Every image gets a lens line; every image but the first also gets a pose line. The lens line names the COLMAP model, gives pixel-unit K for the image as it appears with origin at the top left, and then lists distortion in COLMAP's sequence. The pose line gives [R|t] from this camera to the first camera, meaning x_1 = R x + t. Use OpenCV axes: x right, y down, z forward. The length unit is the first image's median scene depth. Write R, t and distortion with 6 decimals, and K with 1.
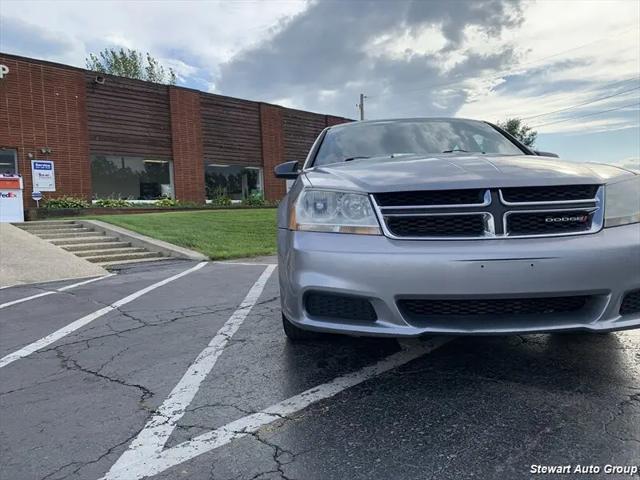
lens RADIAL K [[511.9, 0, 305.4], [0, 511.9, 243.5], [0, 0, 1]] dist [0.020861, -0.002580]
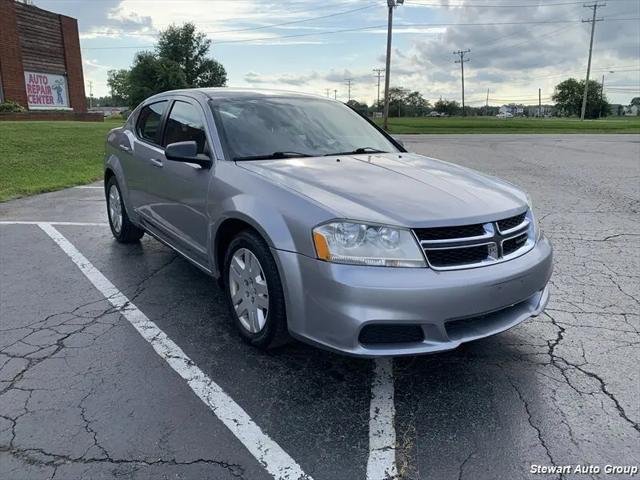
lens RADIAL K [[511.9, 0, 330.8], [0, 511.9, 241.4], [0, 0, 1]] dist [0.020861, -0.002580]
pose [[0.789352, -0.107336, 0.604485, -0.498622], [-0.004184, 0.983635, 0.180124, -0.197490], [-0.613927, -0.144710, 0.775985, 0.175818]]
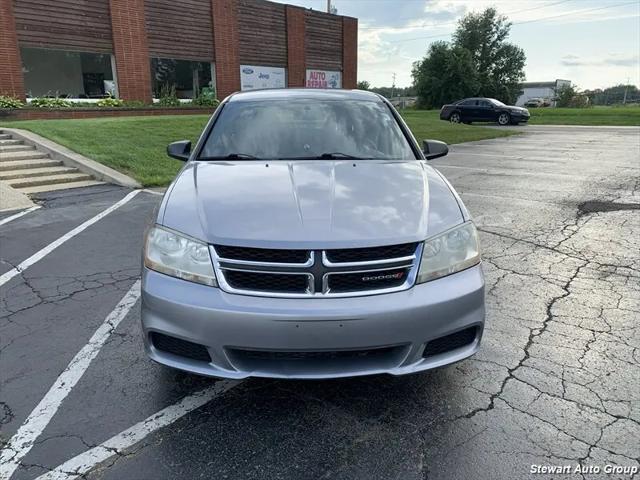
lens RADIAL K [[511.9, 0, 306.1], [0, 511.9, 247.5], [0, 0, 1]] dist [0.020861, -0.002580]
pose [[0.997575, 0.016465, 0.067623, 0.185424], [-0.031128, 0.974571, 0.221905, -0.241799], [-0.062250, -0.223472, 0.972721, -0.031109]]
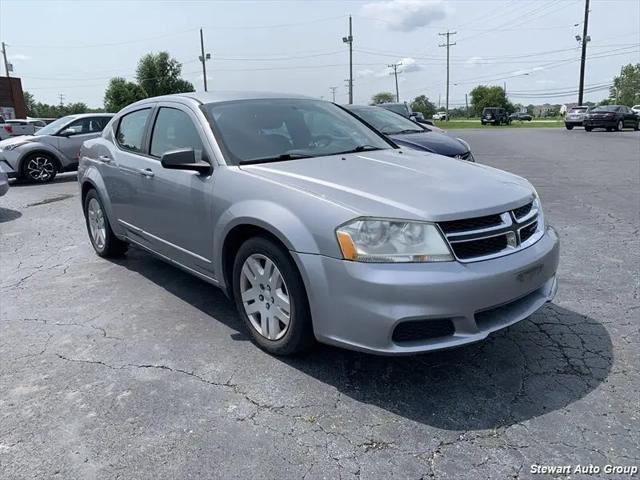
lens RADIAL K [[511.9, 0, 325.1], [0, 511.9, 245.6], [0, 0, 1]] dist [0.020861, -0.002580]
pose [[0.725611, -0.159047, 0.669472, -0.577256], [0.046728, 0.982064, 0.182664, -0.191106], [-0.686517, -0.101259, 0.720029, 0.266082]]
